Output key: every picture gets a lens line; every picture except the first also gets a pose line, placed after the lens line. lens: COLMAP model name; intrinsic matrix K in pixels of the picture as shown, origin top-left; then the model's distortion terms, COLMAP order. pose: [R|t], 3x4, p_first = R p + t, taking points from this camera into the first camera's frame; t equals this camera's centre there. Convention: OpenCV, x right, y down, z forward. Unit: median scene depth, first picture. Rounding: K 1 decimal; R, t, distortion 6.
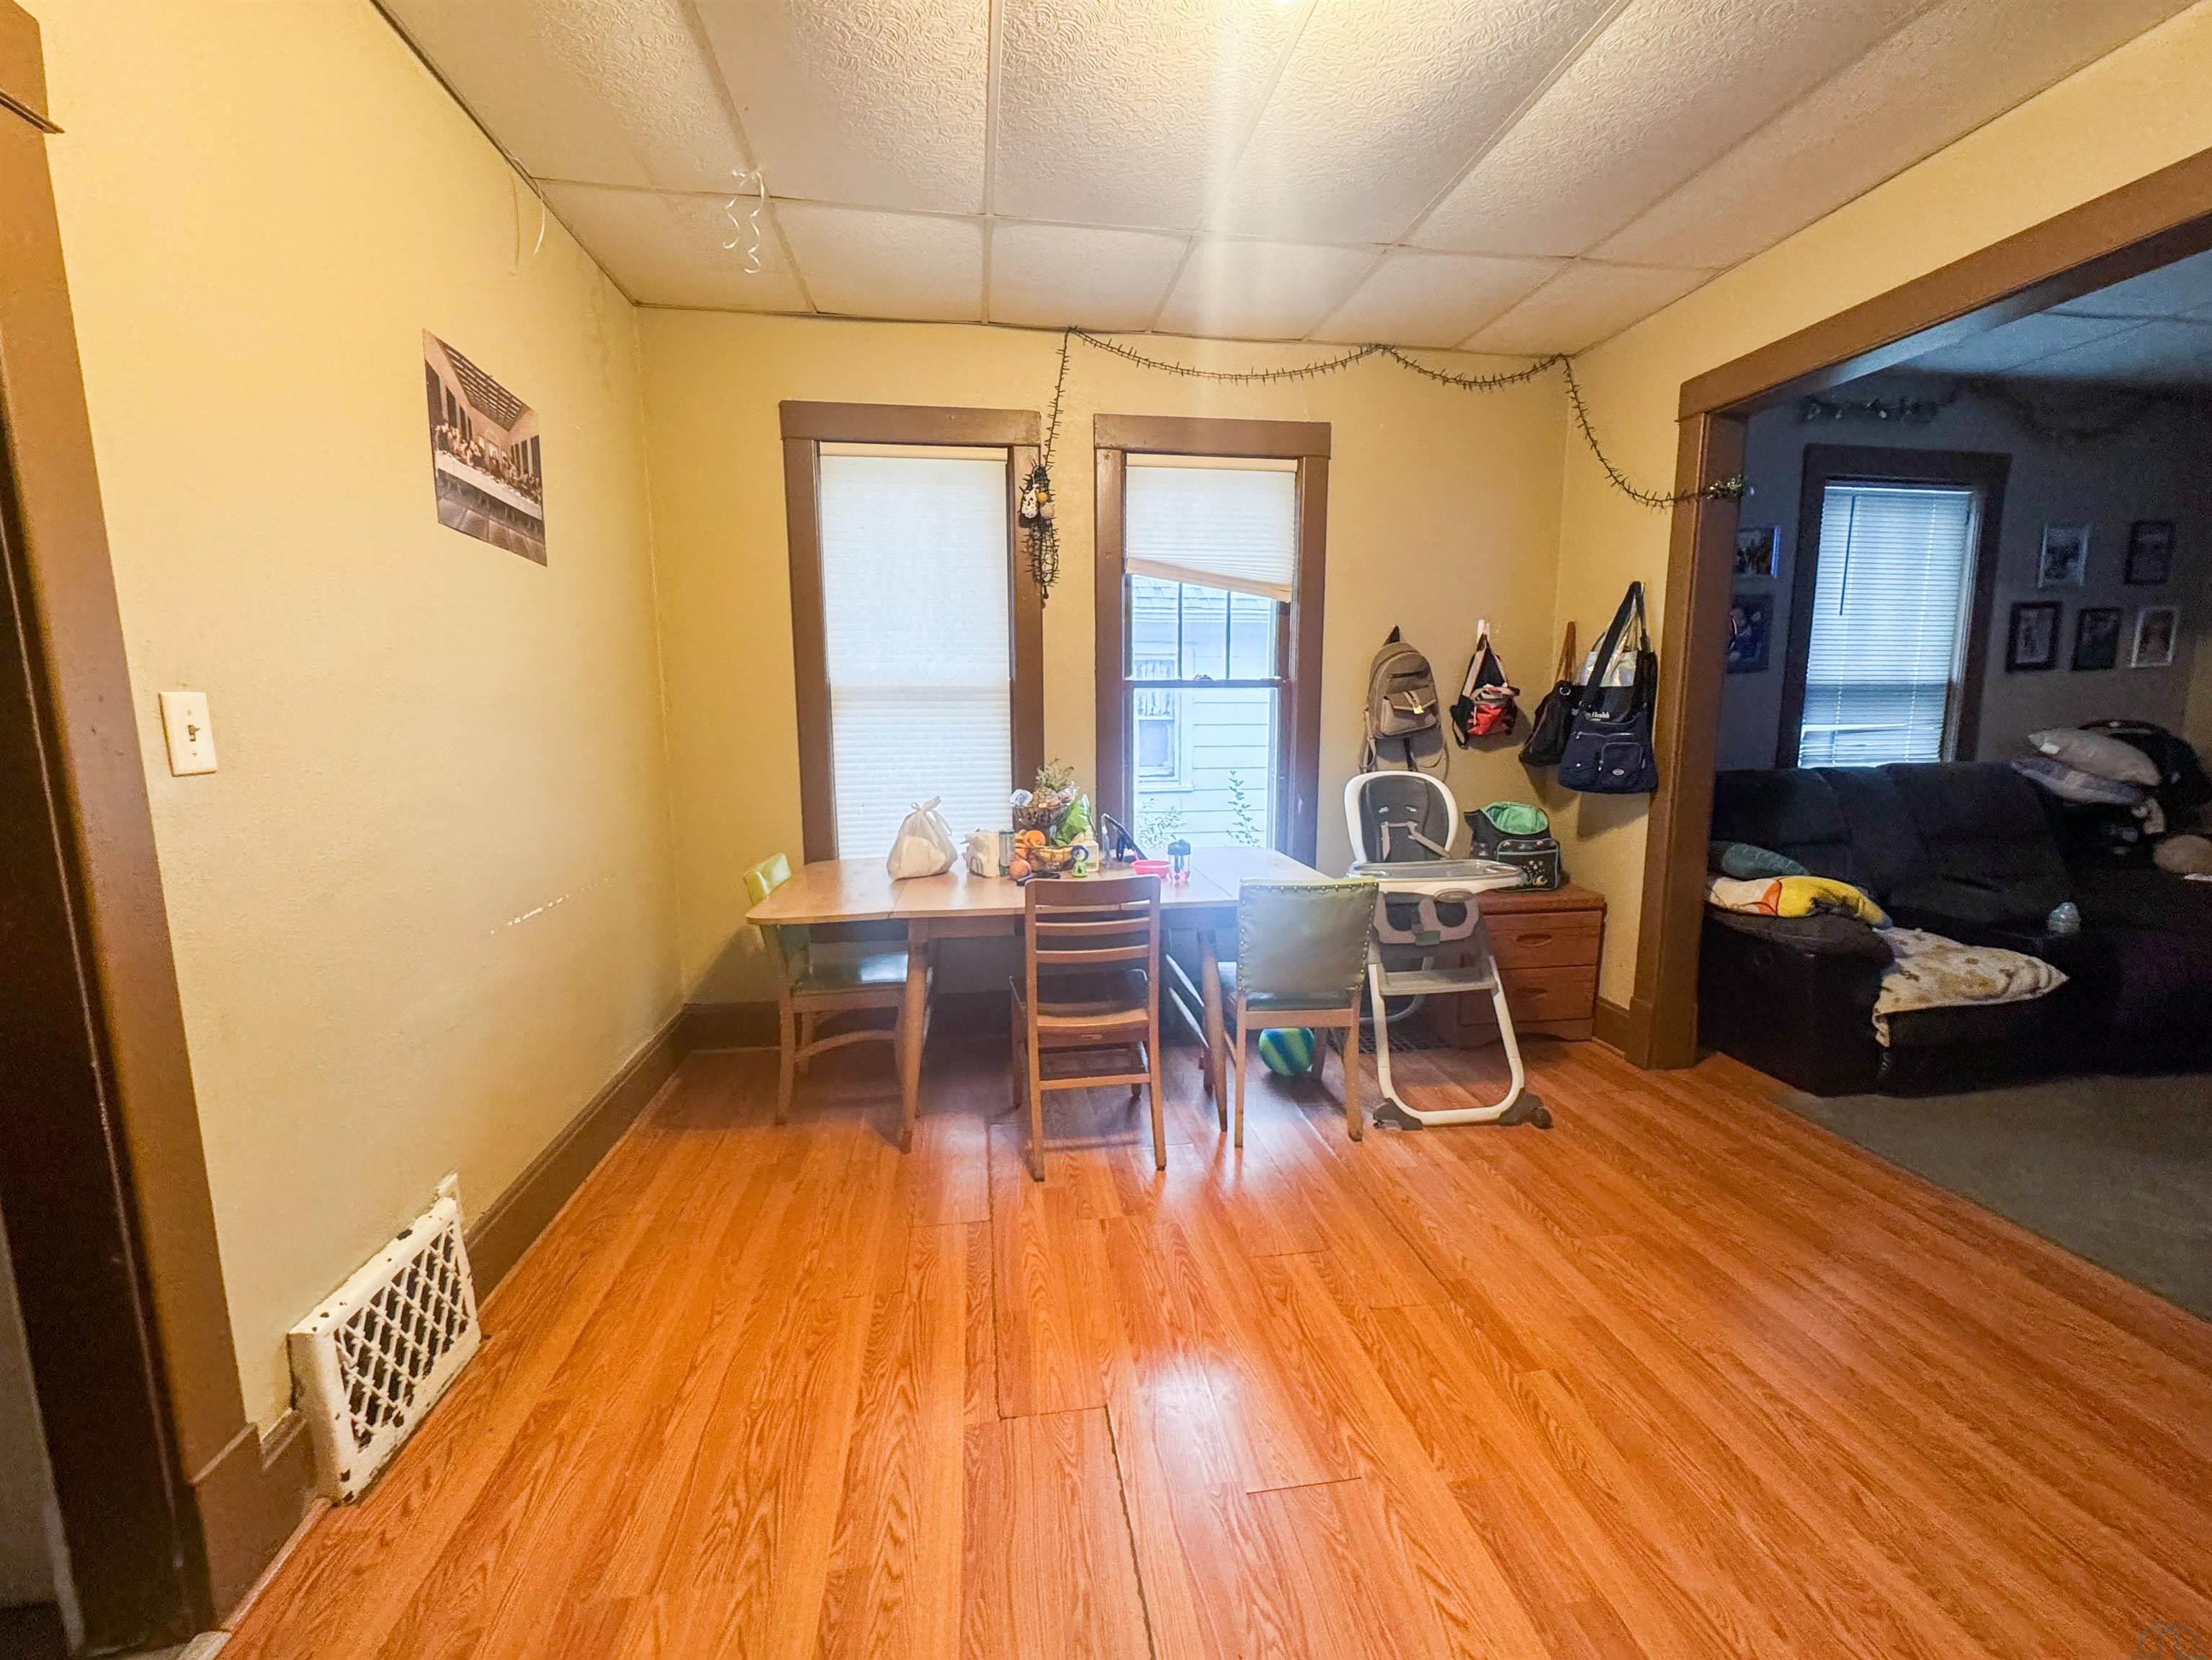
lens RADIAL K [[890.2, 0, 1102.8], [0, 890.2, 829.5], [0, 0, 1]] dist [-0.002506, -0.000122]
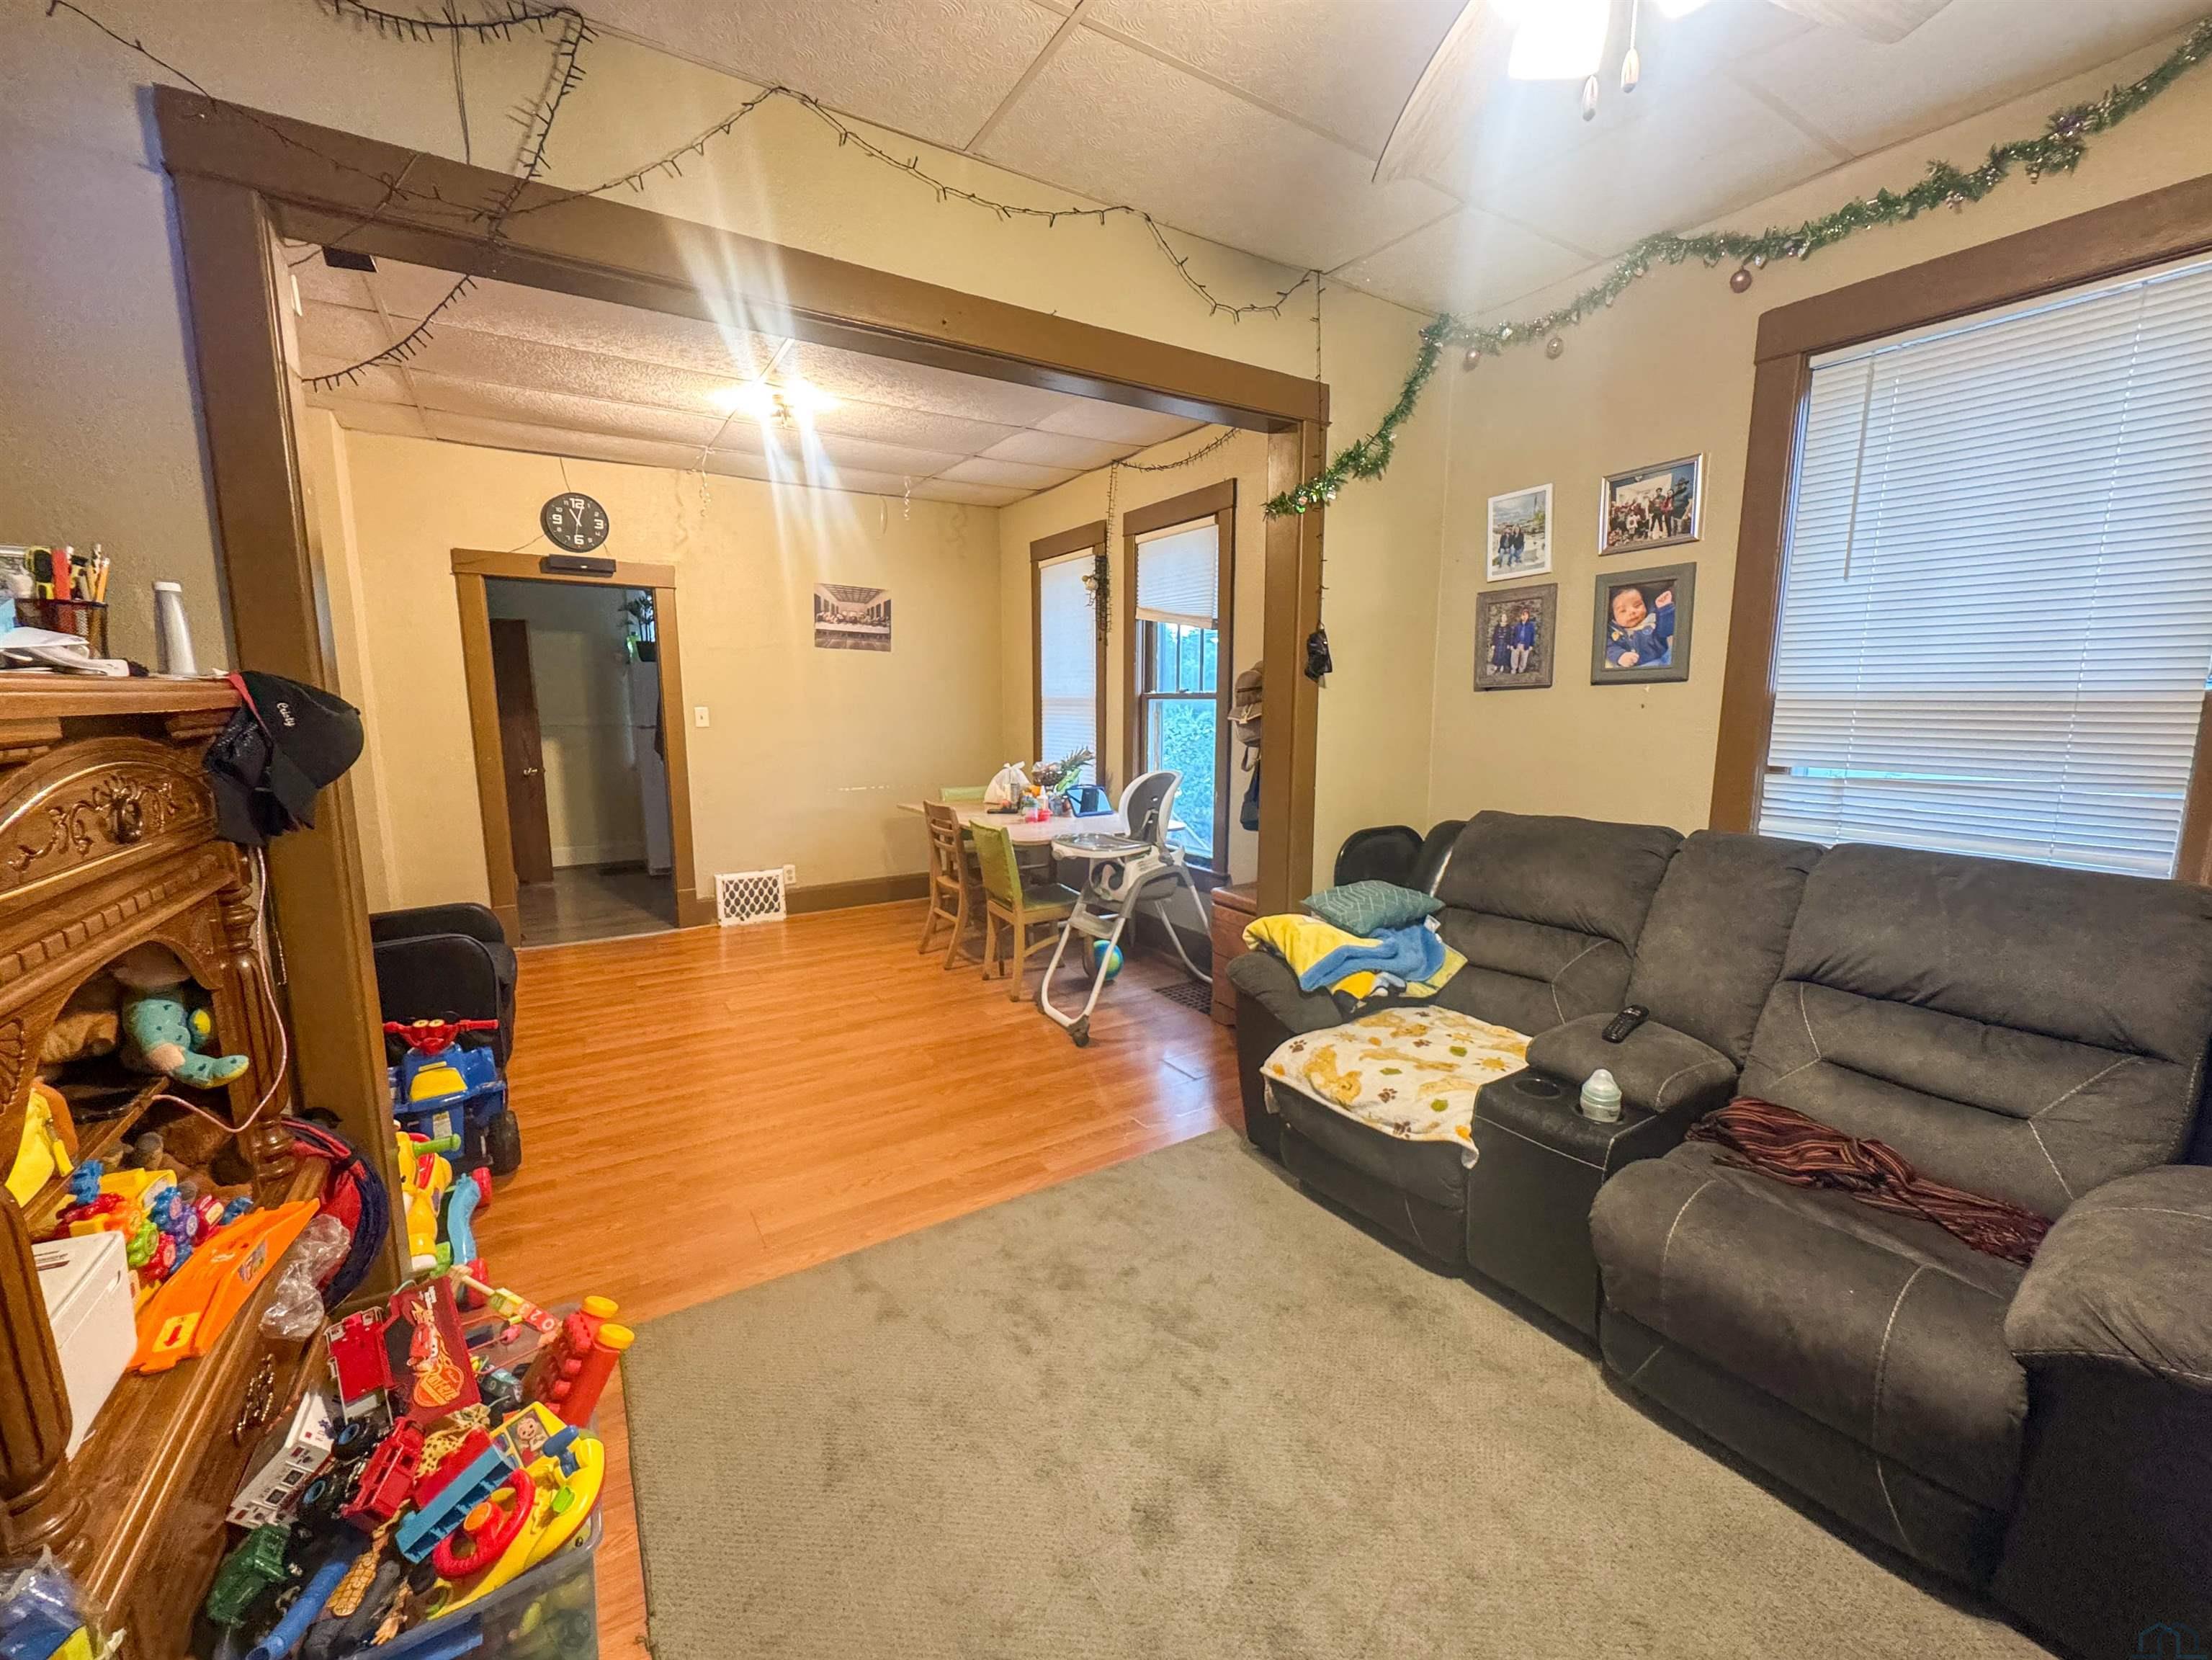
lens RADIAL K [[890.2, 0, 1099.5], [0, 890.2, 832.2], [0, 0, 1]] dist [-0.002506, -0.000122]
pose [[0.403766, 0.142683, -0.903667, 1.403868], [-0.124795, 0.987120, 0.100101, -0.092056], [0.906311, 0.072355, 0.416372, 0.398261]]
